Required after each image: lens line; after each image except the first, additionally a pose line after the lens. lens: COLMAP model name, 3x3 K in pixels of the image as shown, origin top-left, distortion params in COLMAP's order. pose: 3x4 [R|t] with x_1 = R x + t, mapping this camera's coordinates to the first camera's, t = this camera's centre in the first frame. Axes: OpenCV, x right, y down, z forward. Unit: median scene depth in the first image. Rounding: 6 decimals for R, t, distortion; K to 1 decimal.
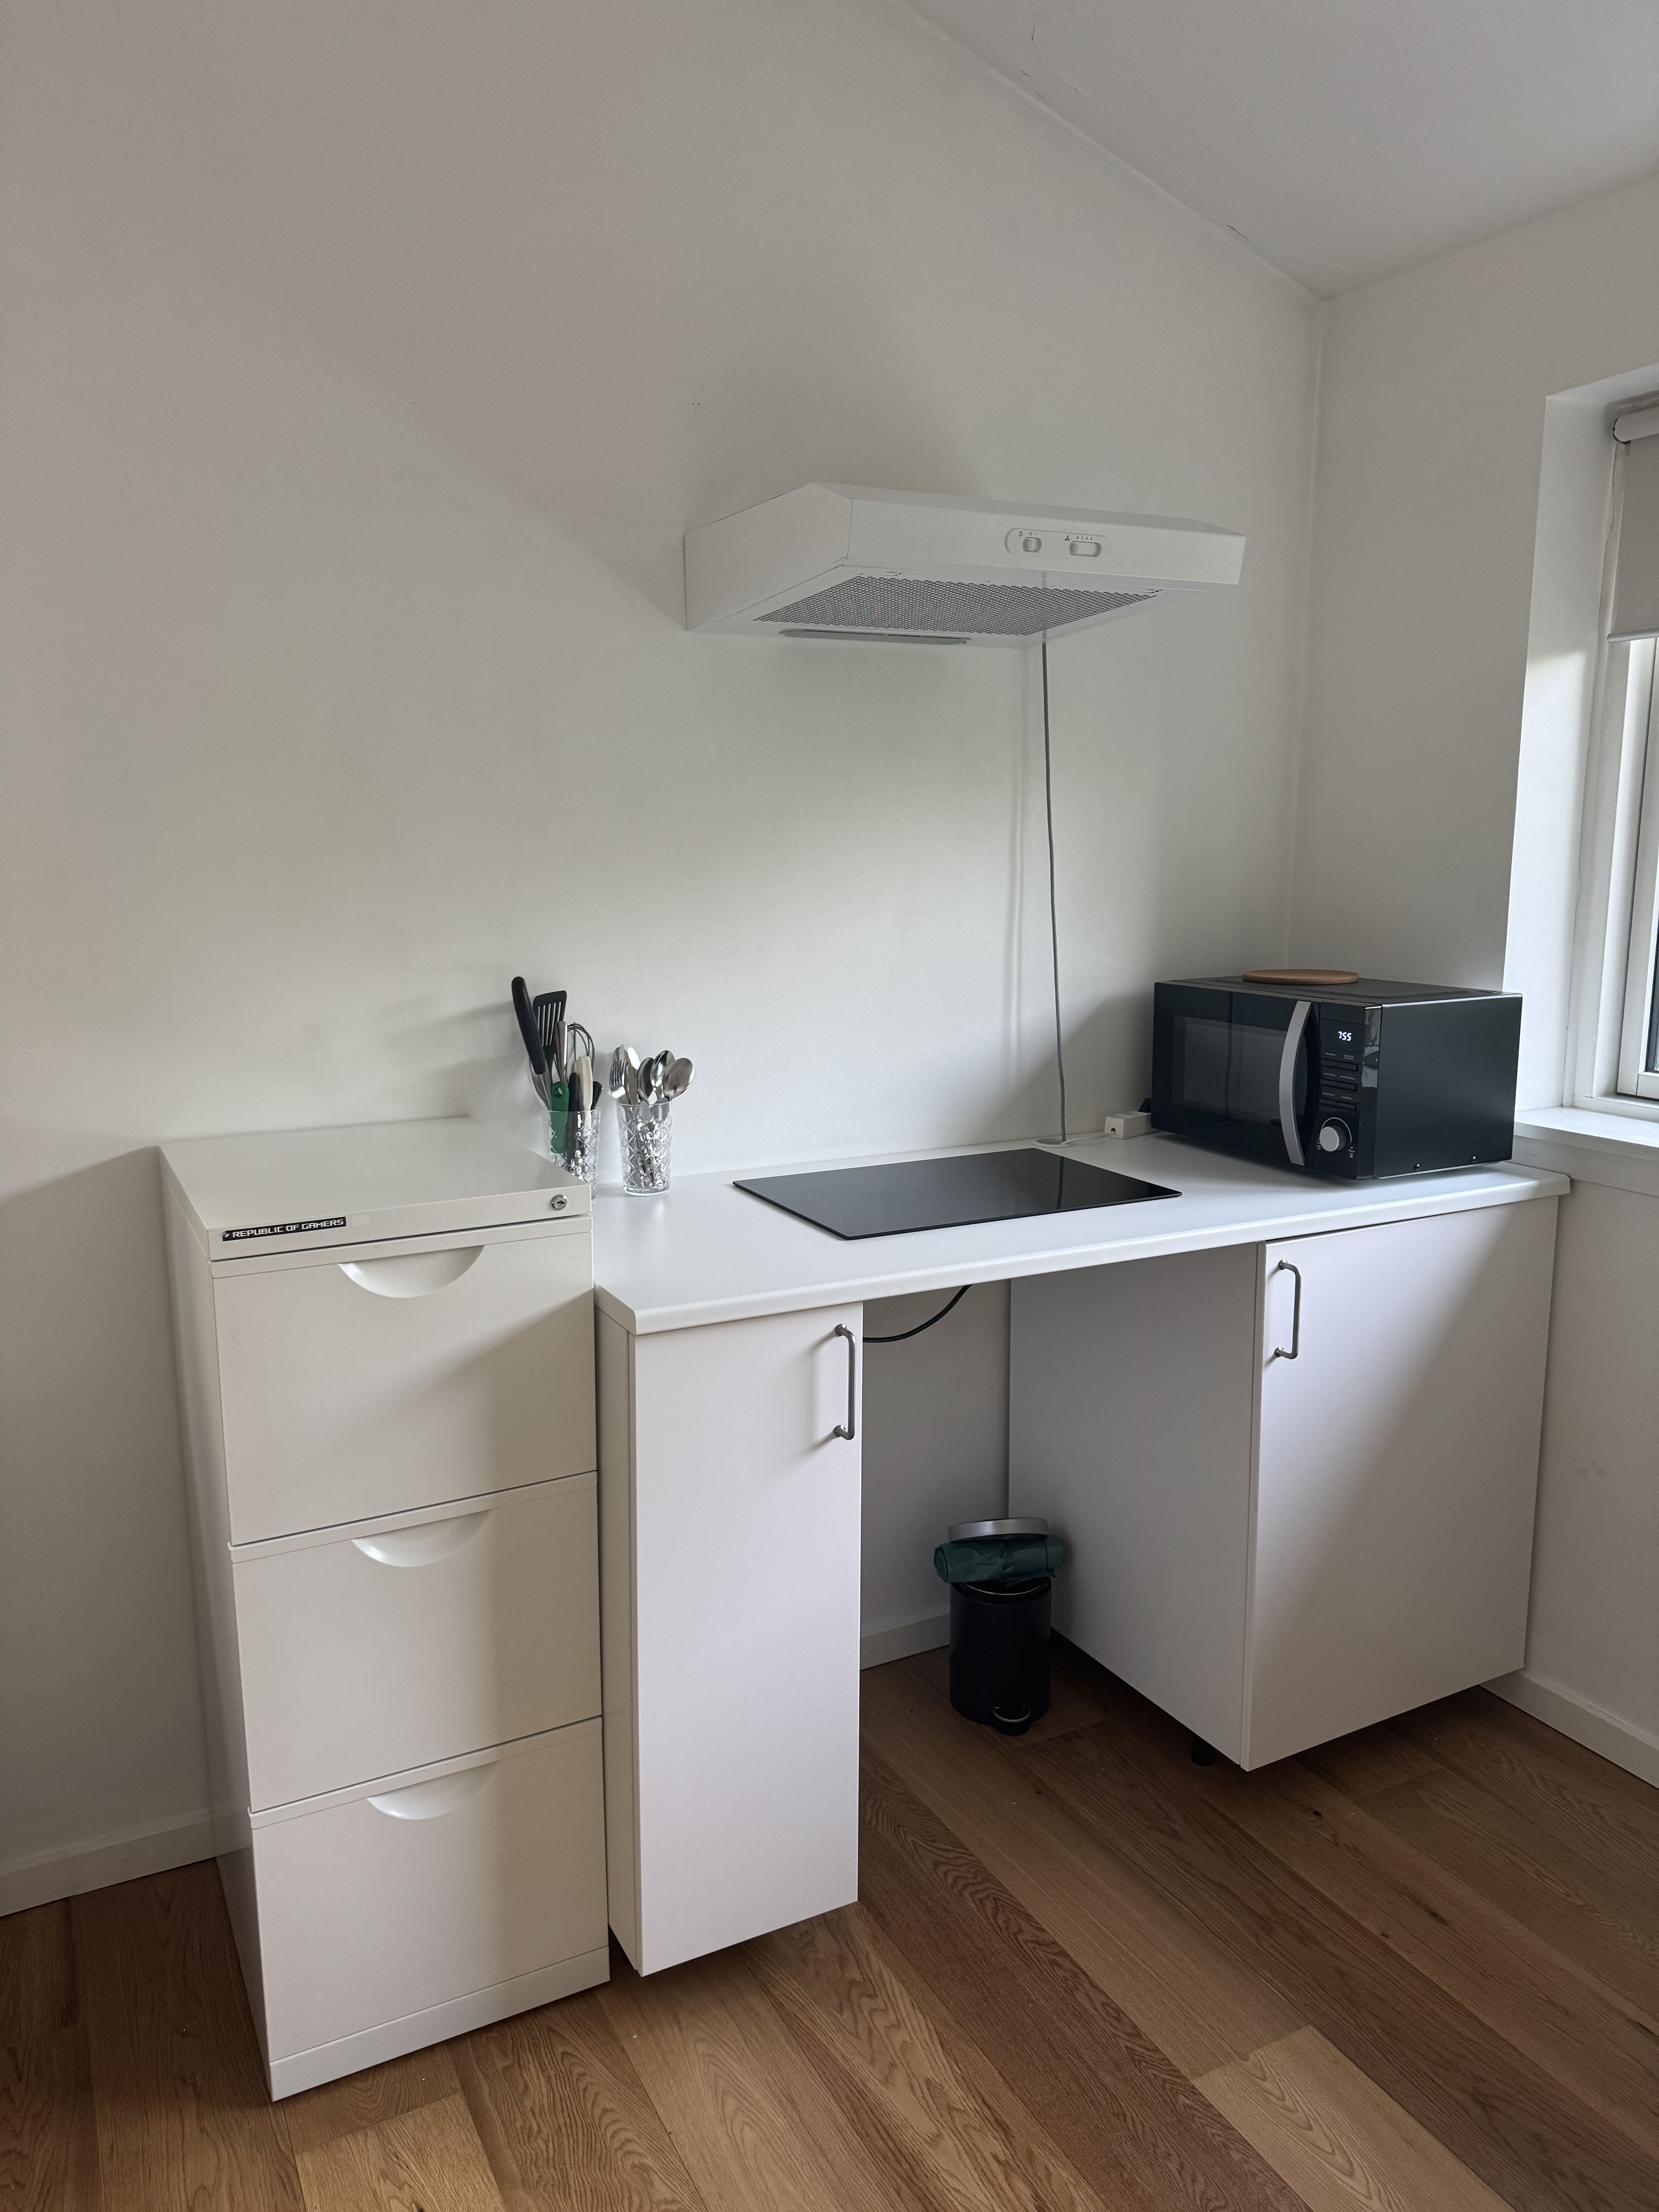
lens RADIAL K [[1568.5, 0, 819.1], [0, 1568.5, 1114.0], [0, 0, 1]] dist [0.013296, -0.003396]
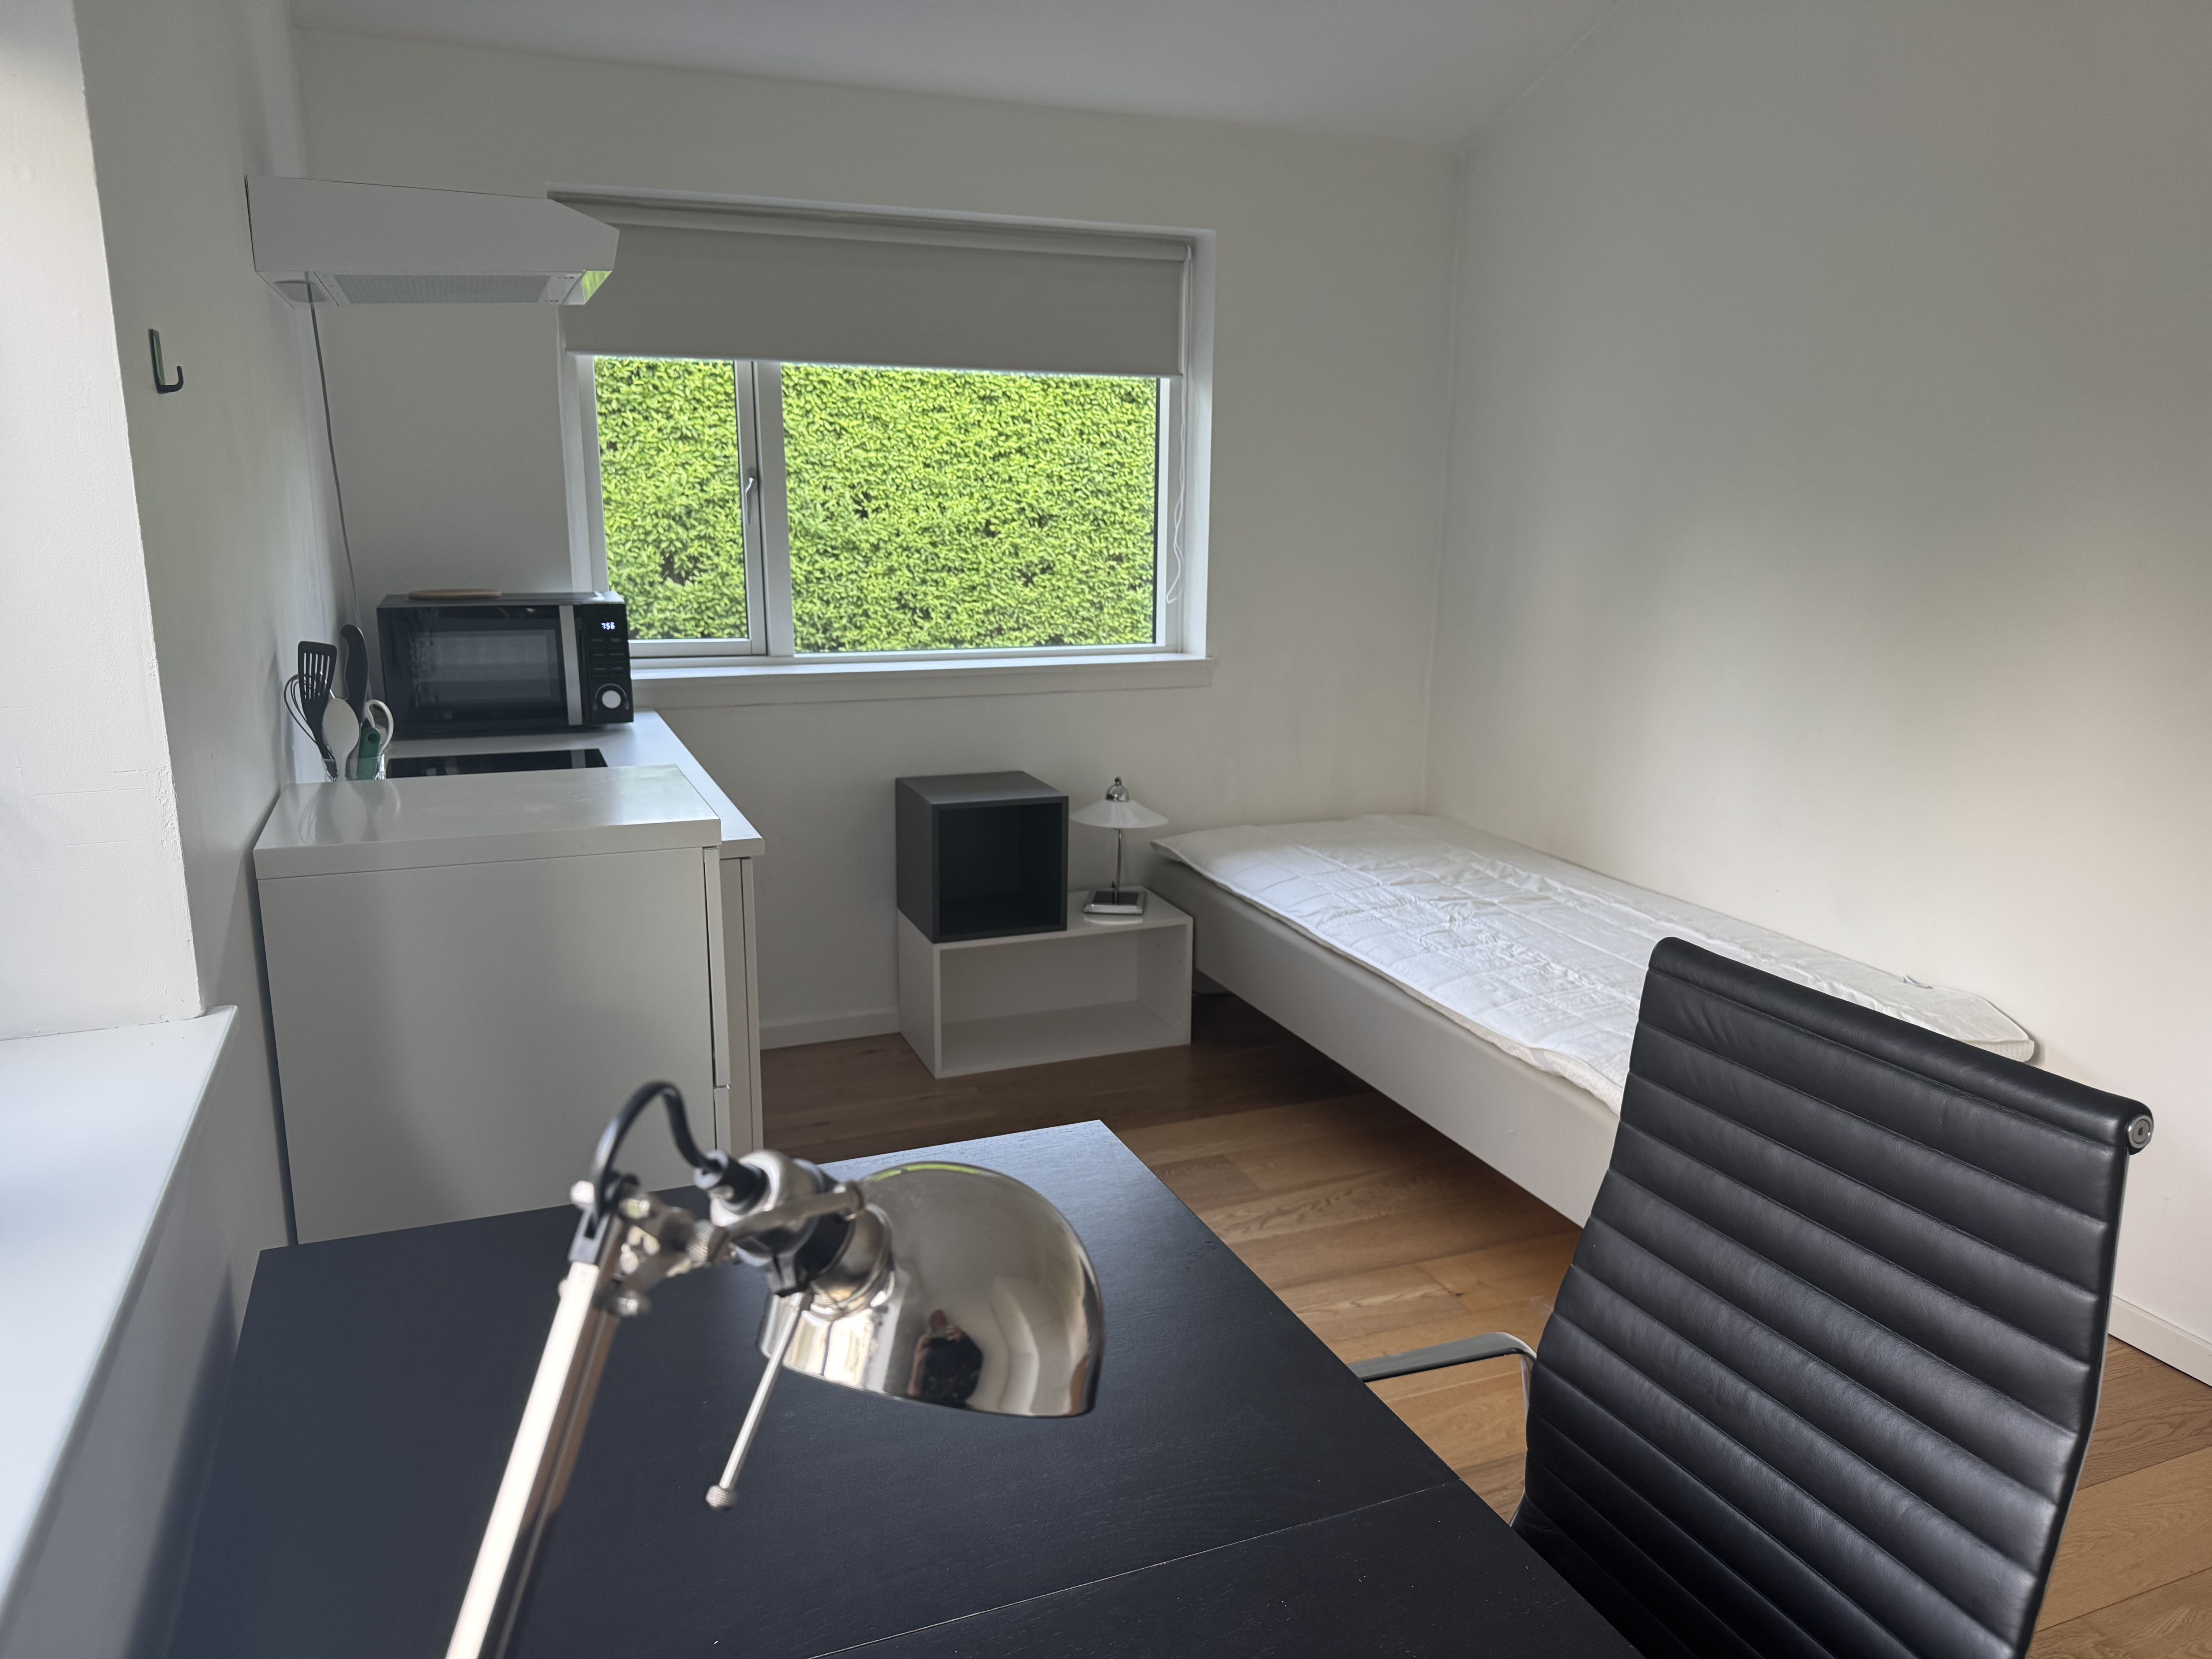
lens RADIAL K [[1568.5, 0, 1112.2], [0, 1568.5, 838.6], [0, 0, 1]] dist [0.013296, -0.003396]
pose [[0.086123, -0.211399, 0.973598, -1.060539], [0.161239, 0.967304, 0.195769, -0.067971], [-0.983150, 0.140122, 0.117393, 0.398918]]
